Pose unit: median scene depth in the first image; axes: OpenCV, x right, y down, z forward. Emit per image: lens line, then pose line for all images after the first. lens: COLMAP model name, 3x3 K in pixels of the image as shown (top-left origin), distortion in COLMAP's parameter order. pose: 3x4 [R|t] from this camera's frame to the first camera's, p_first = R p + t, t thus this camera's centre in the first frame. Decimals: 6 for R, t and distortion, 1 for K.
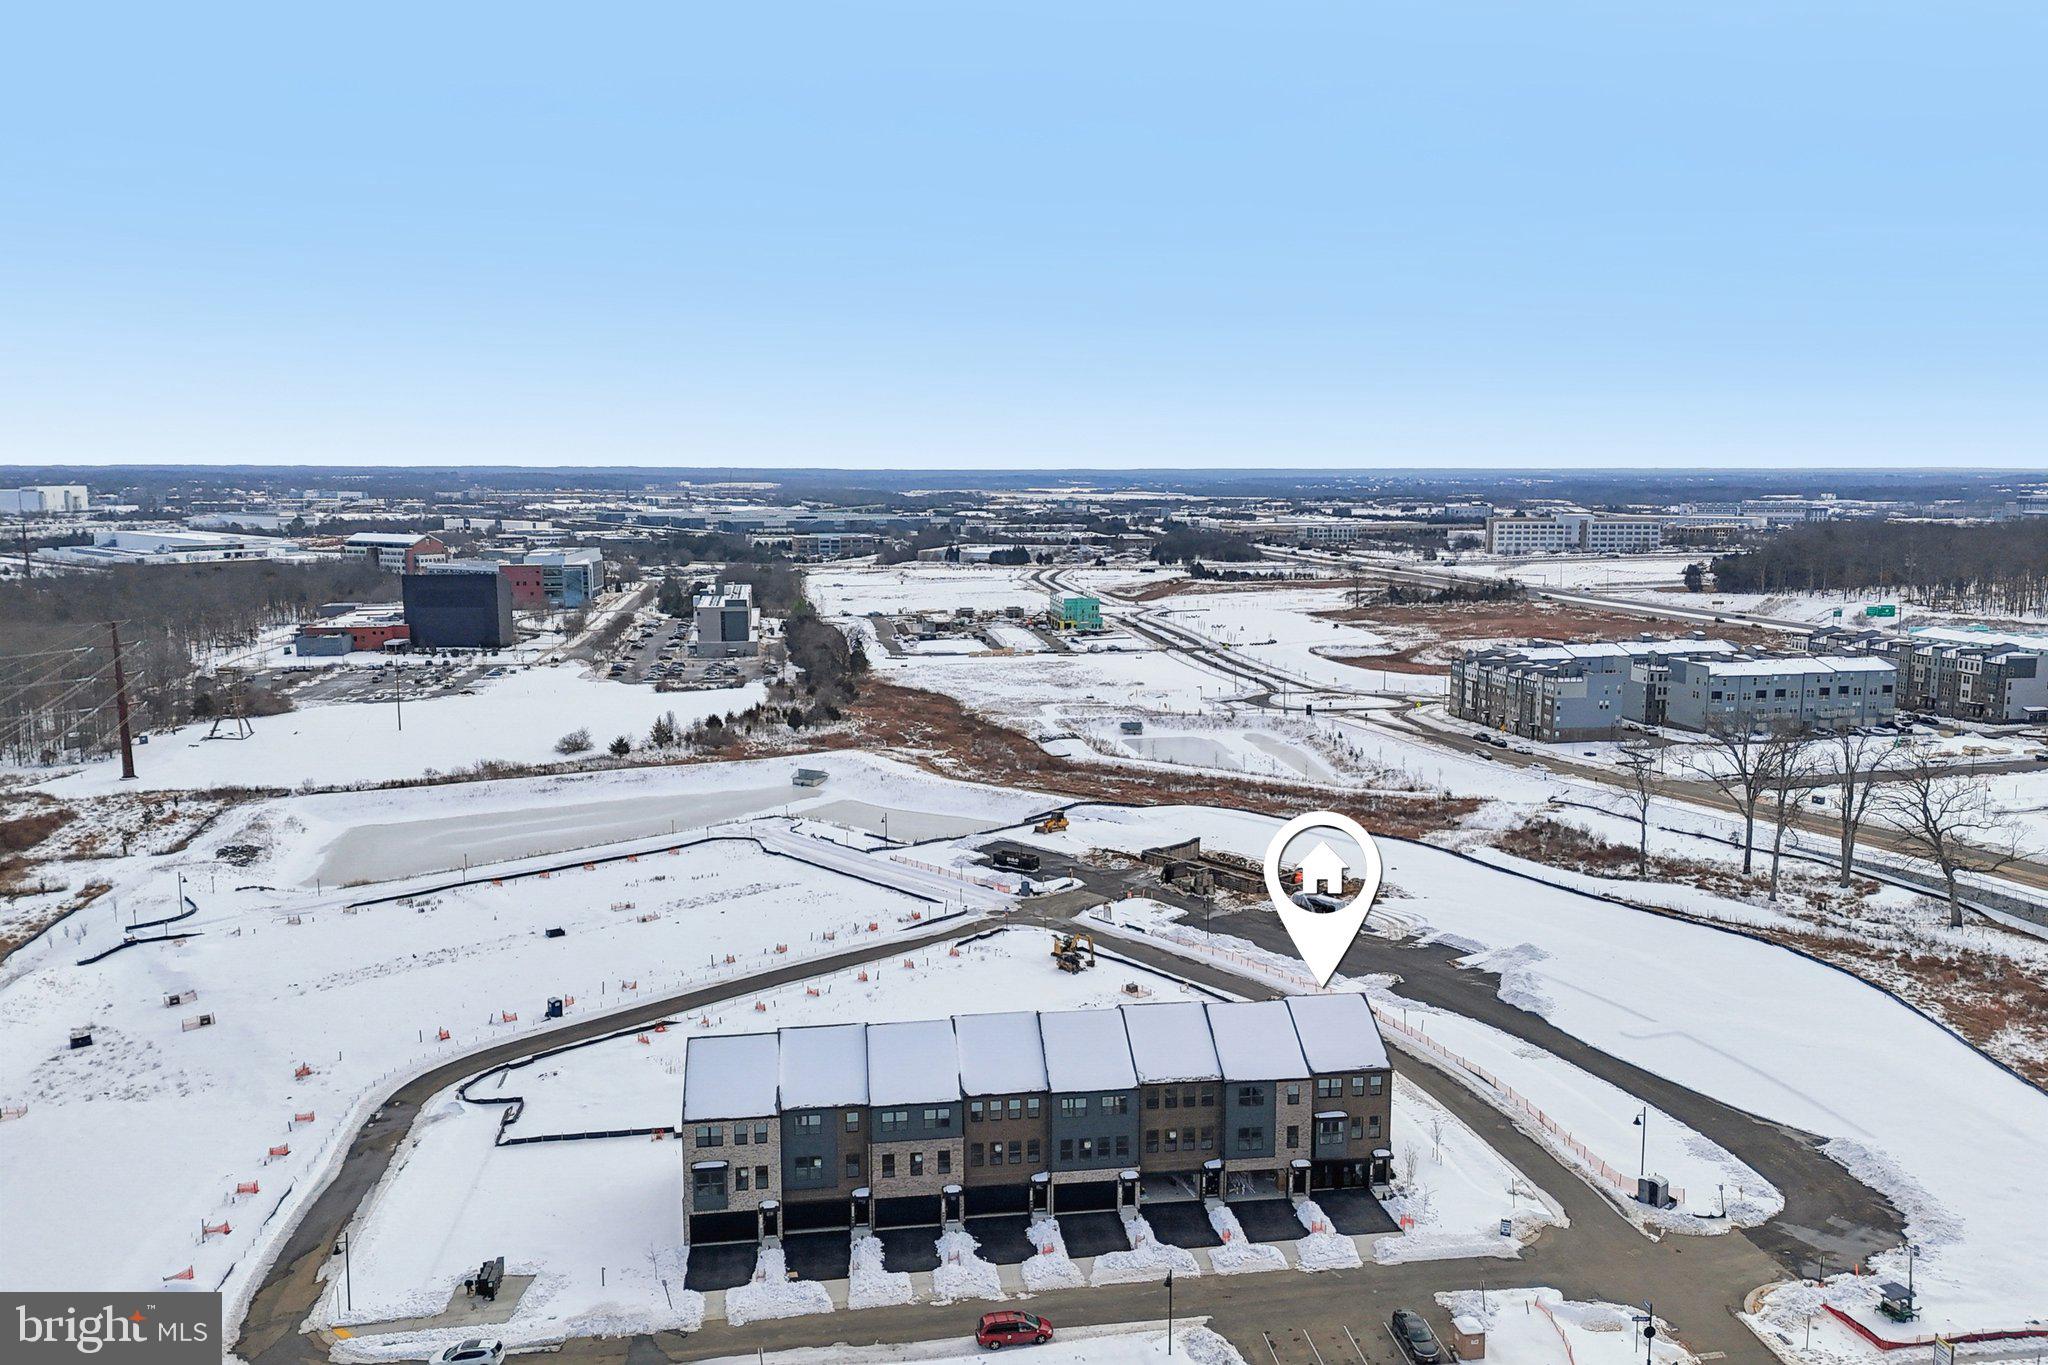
lens RADIAL K [[1483.1, 0, 1024.0], [0, 1483.1, 682.5], [0, 0, 1]] dist [0.103574, -0.132317]
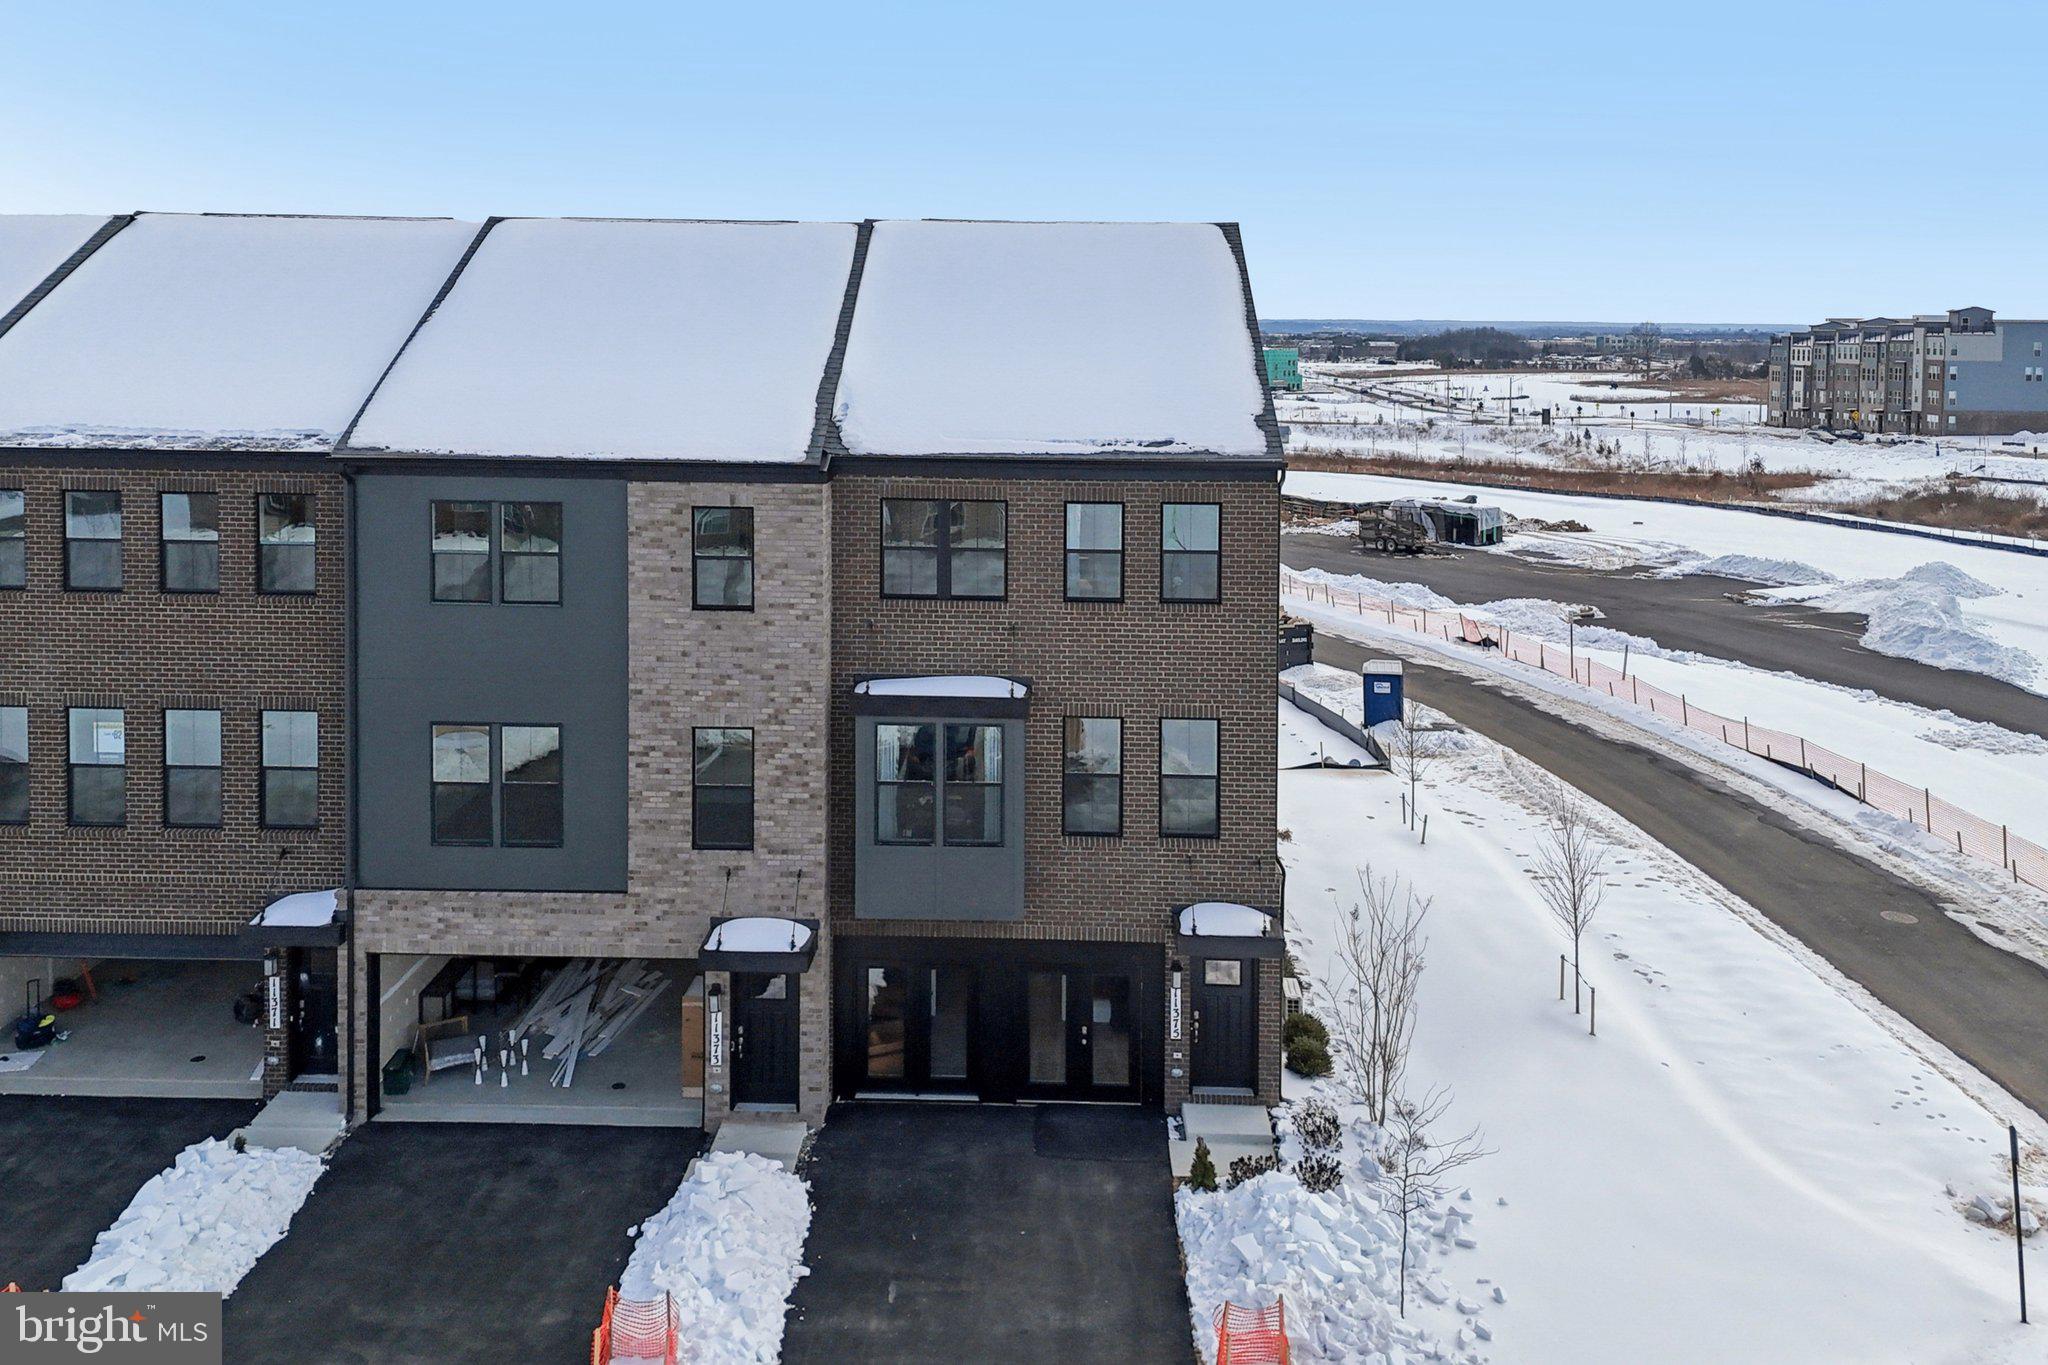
lens RADIAL K [[1612.8, 0, 1009.1], [0, 1612.8, 356.1], [0, 0, 1]] dist [0.029687, 0.005940]
pose [[0.985741, 0.016254, -0.167481, 0.155635], [-0.035290, 0.993158, -0.111320, 0.169849], [0.164525, 0.115643, 0.979570, 0.502972]]
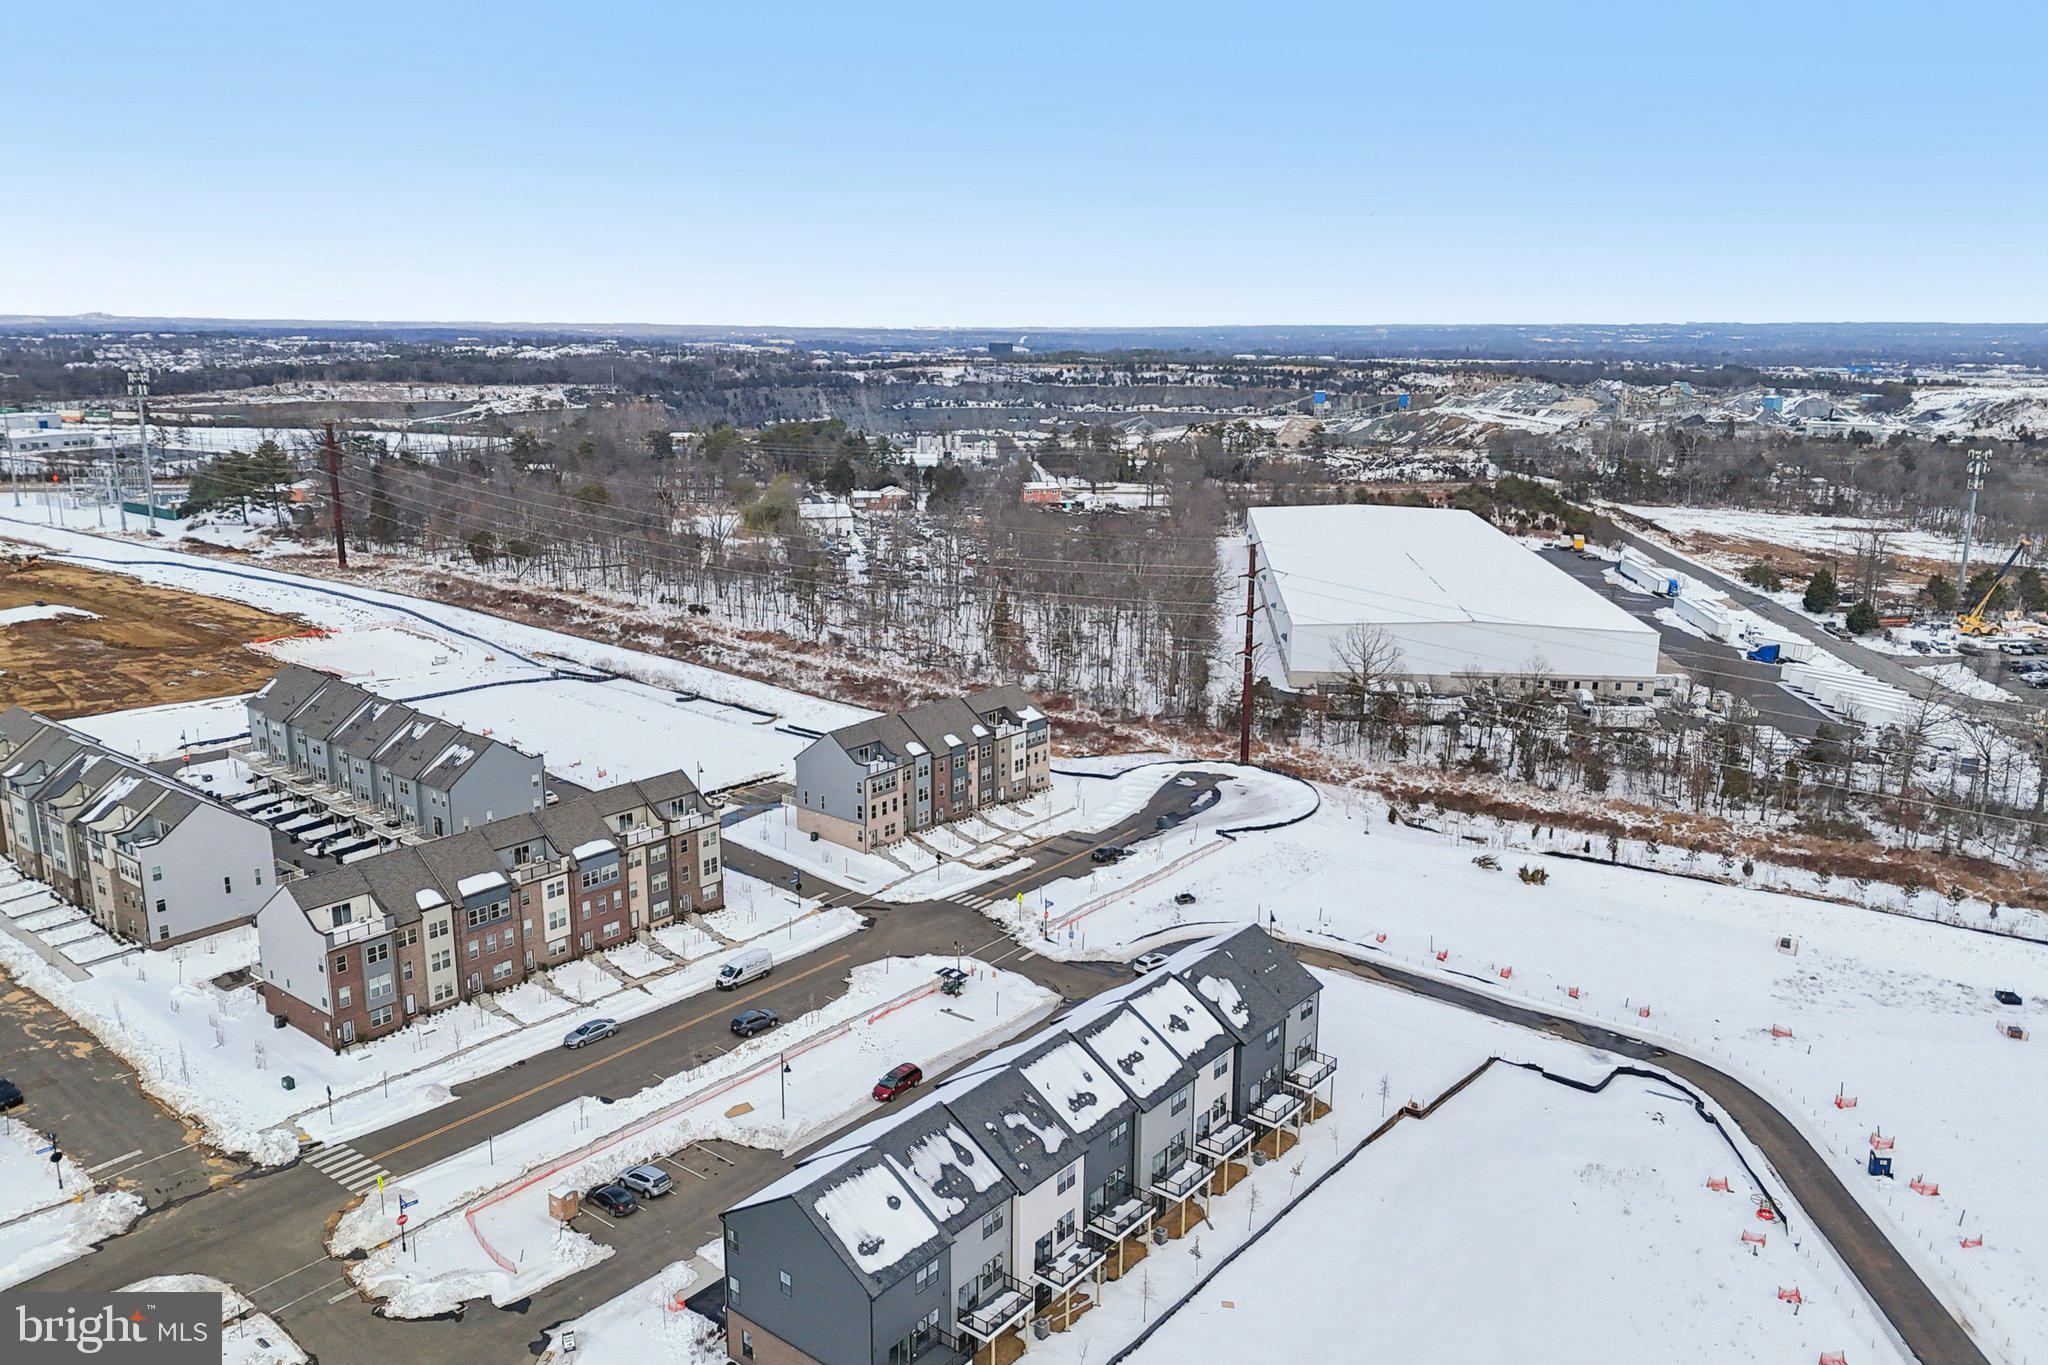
lens RADIAL K [[1483.1, 0, 1024.0], [0, 1483.1, 682.5], [0, 0, 1]] dist [0.103574, -0.132317]
pose [[-0.729114, 0.153683, -0.666914, 0.385912], [-0.102054, 0.939153, 0.327989, -0.175383], [0.676740, 0.307203, -0.669066, 0.979048]]
